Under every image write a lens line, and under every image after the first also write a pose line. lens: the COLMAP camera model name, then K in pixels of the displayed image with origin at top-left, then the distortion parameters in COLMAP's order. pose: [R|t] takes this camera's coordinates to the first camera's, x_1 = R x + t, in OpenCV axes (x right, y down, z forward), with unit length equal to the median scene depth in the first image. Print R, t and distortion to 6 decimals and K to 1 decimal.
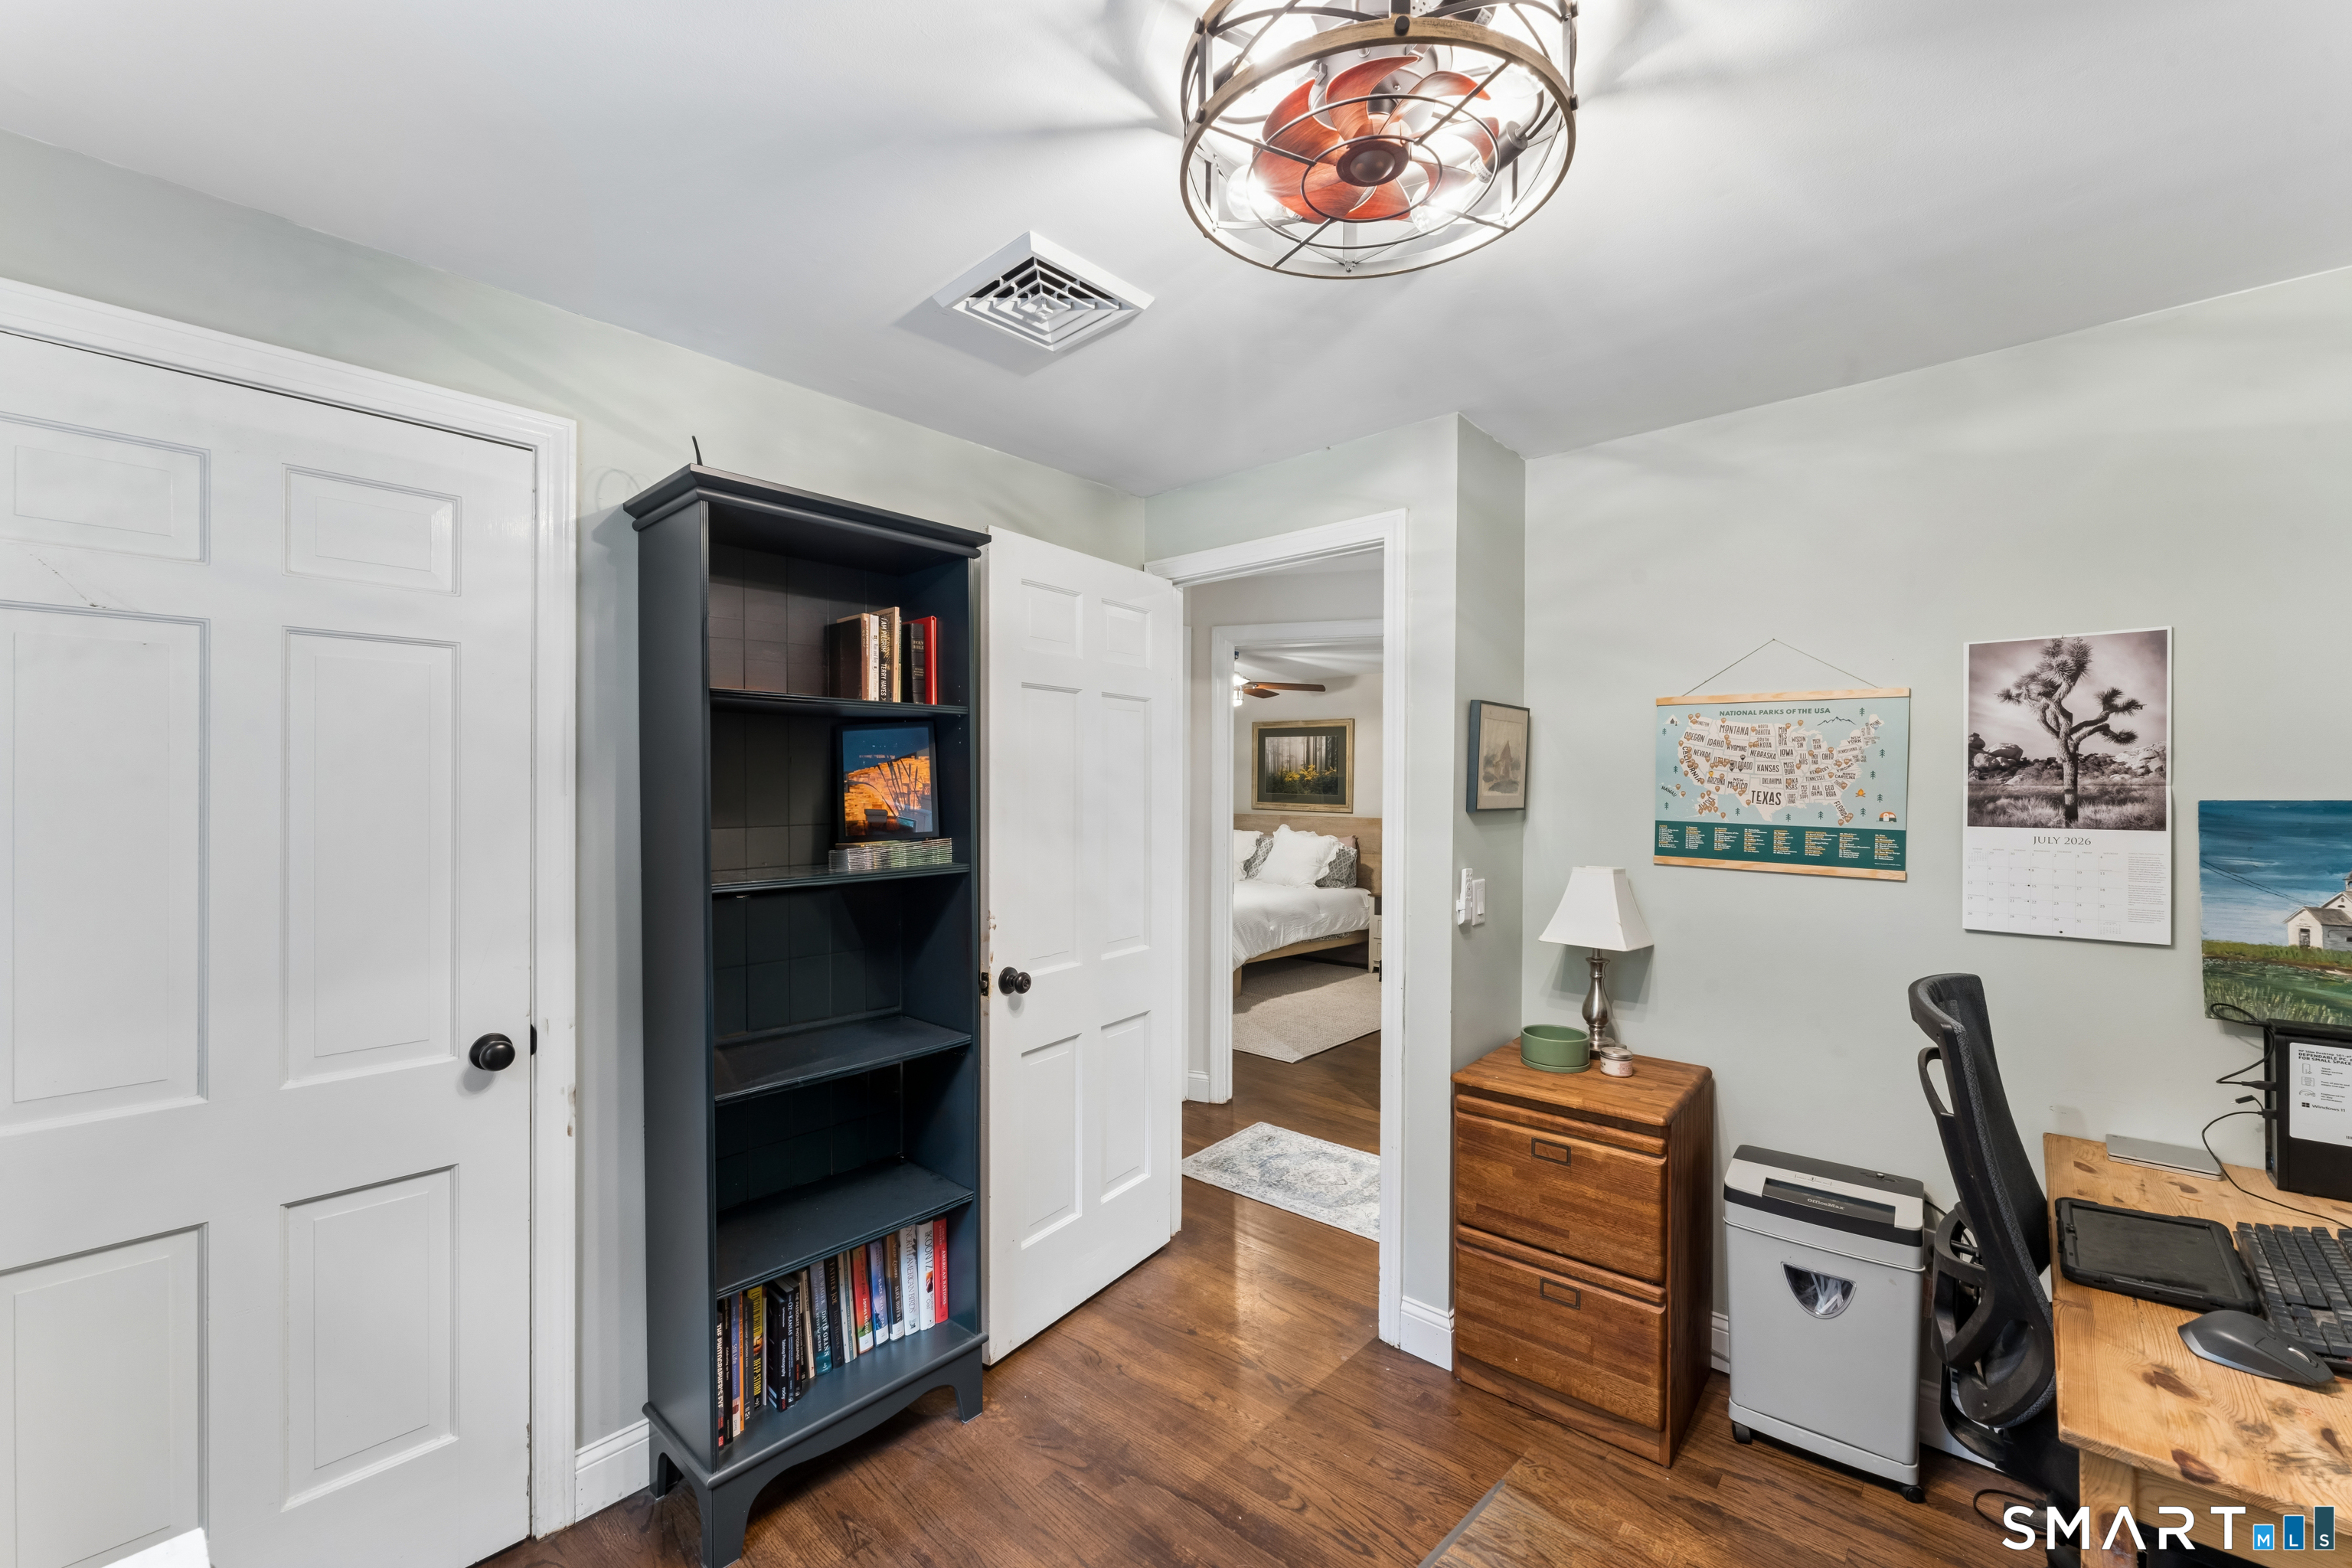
lens RADIAL K [[942.5, 0, 1187.8], [0, 942.5, 793.1], [0, 0, 1]] dist [-0.003950, 0.000000]
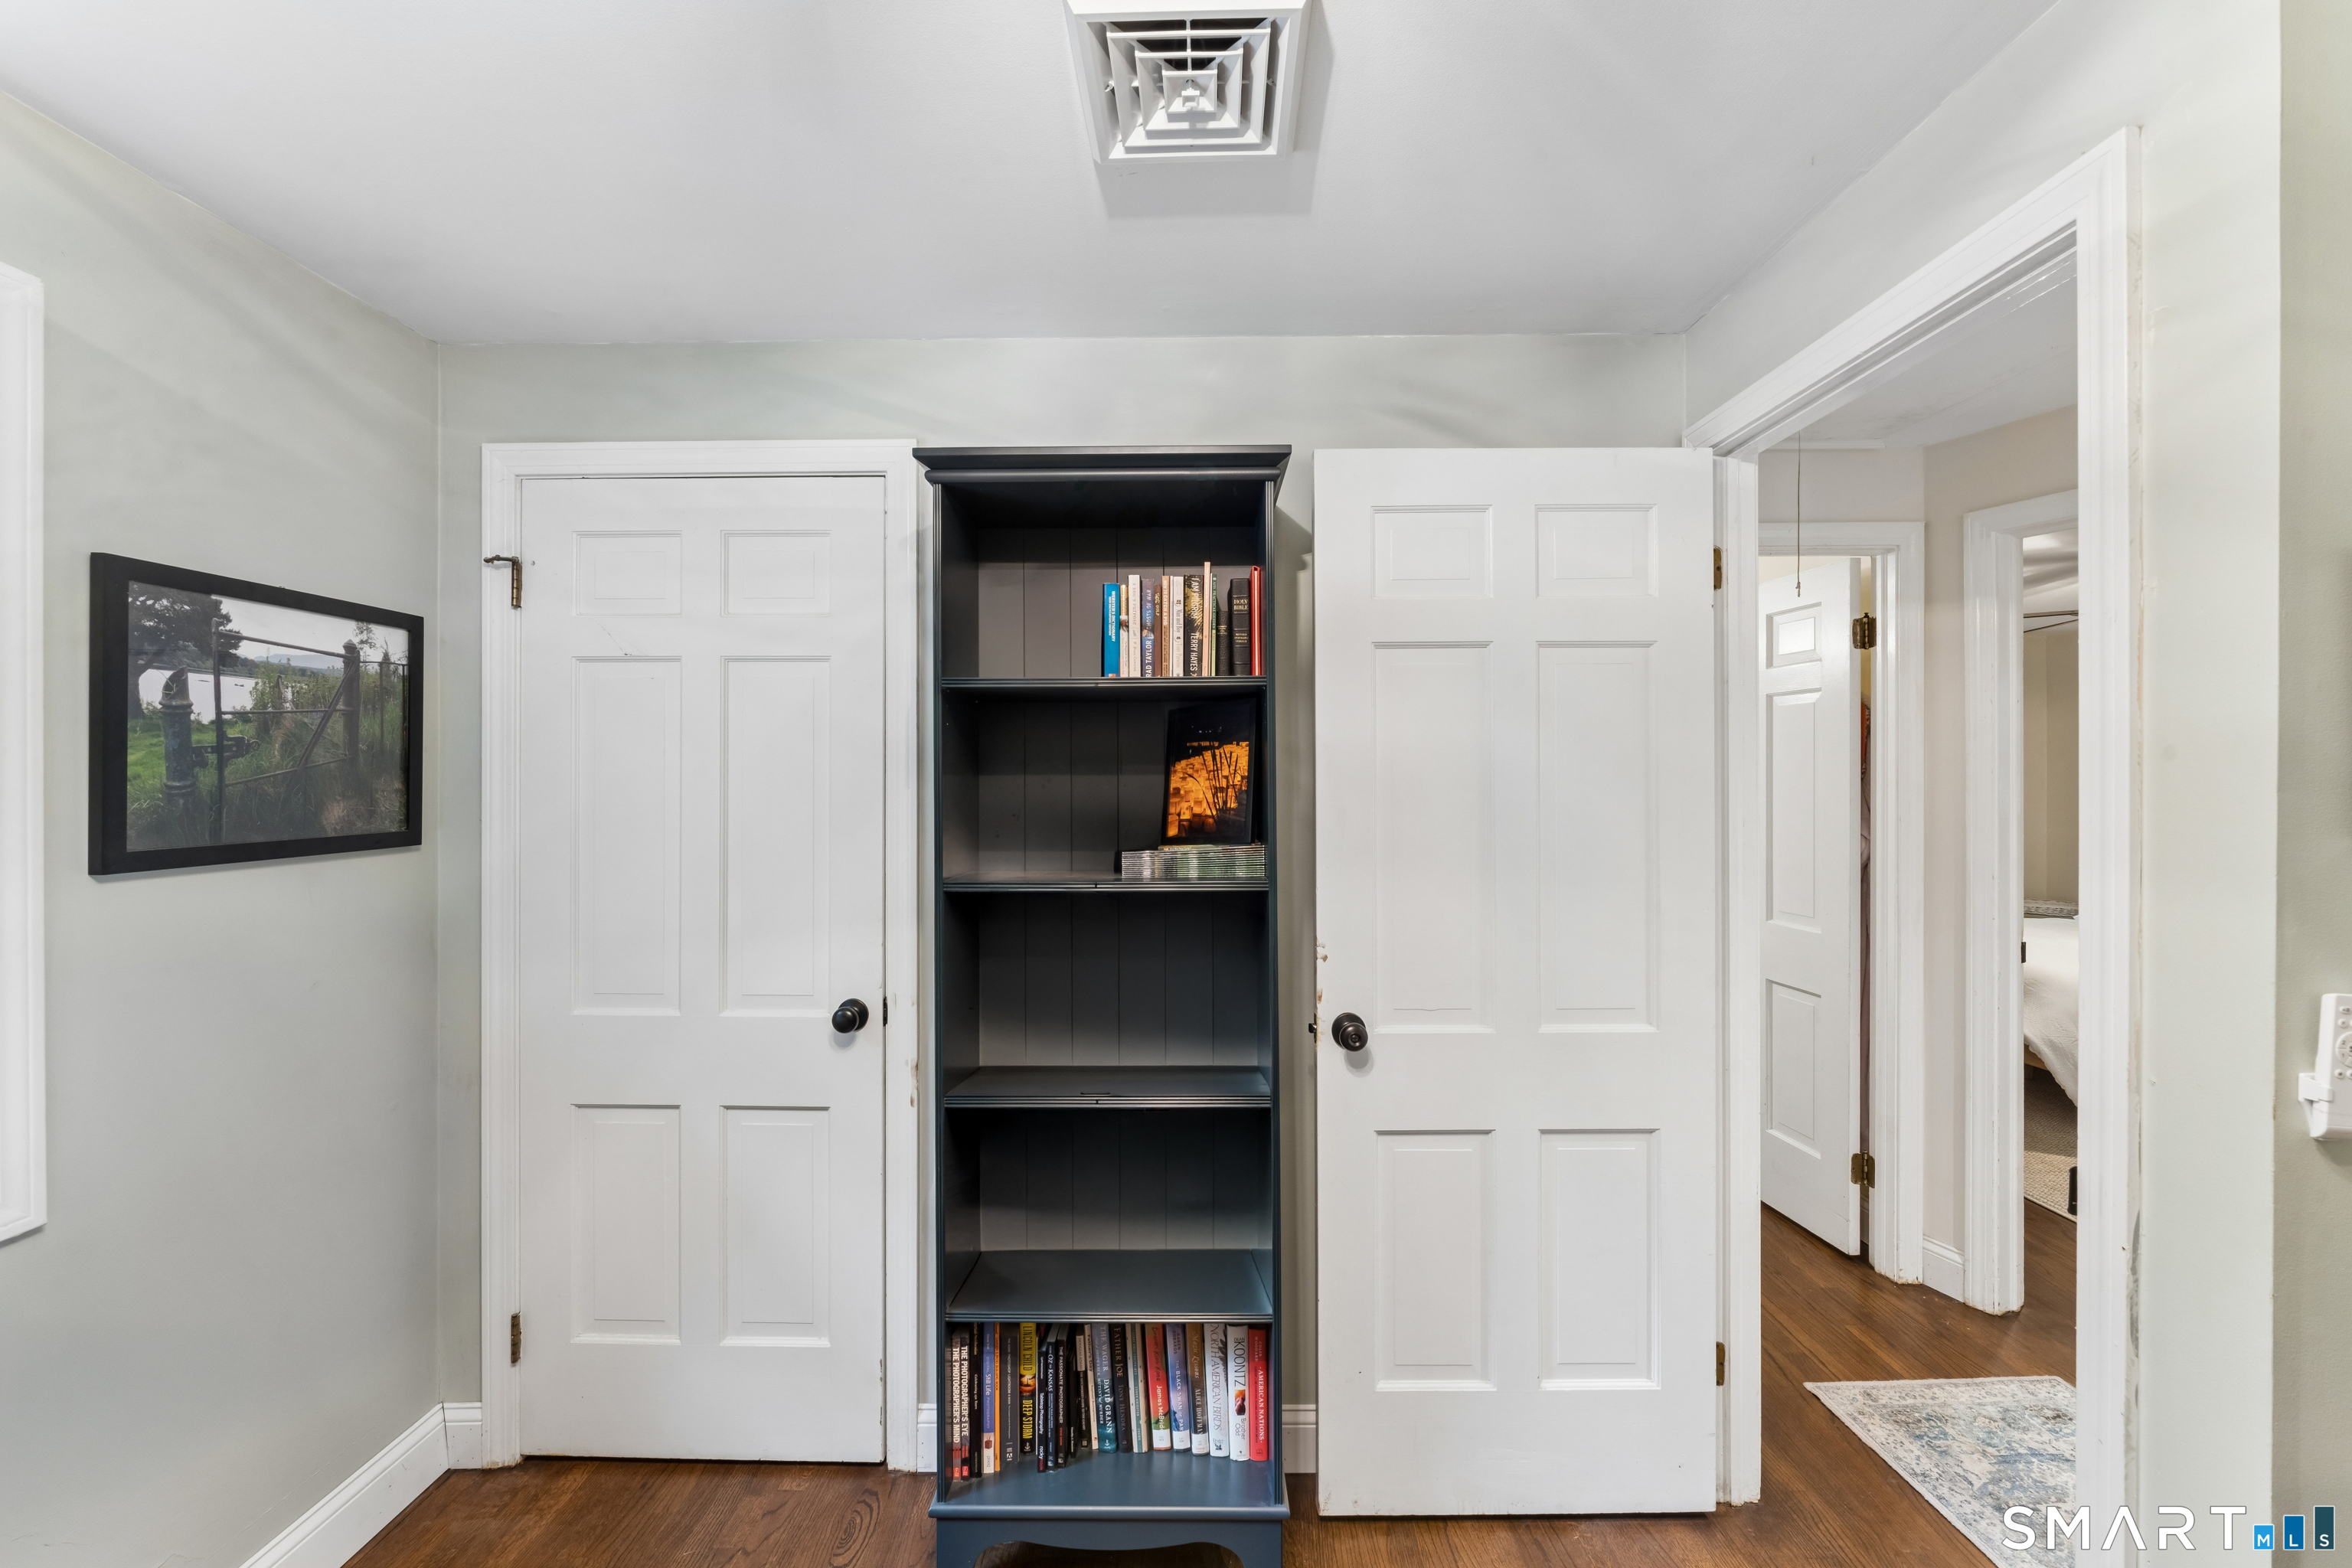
lens RADIAL K [[942.5, 0, 1183.8], [0, 942.5, 777.4], [0, 0, 1]] dist [-0.003950, 0.000000]
pose [[0.652882, -0.005868, -0.757437, 0.192931], [-0.002556, 0.999947, -0.009950, -0.000105], [0.757455, 0.008432, 0.652833, 0.284634]]
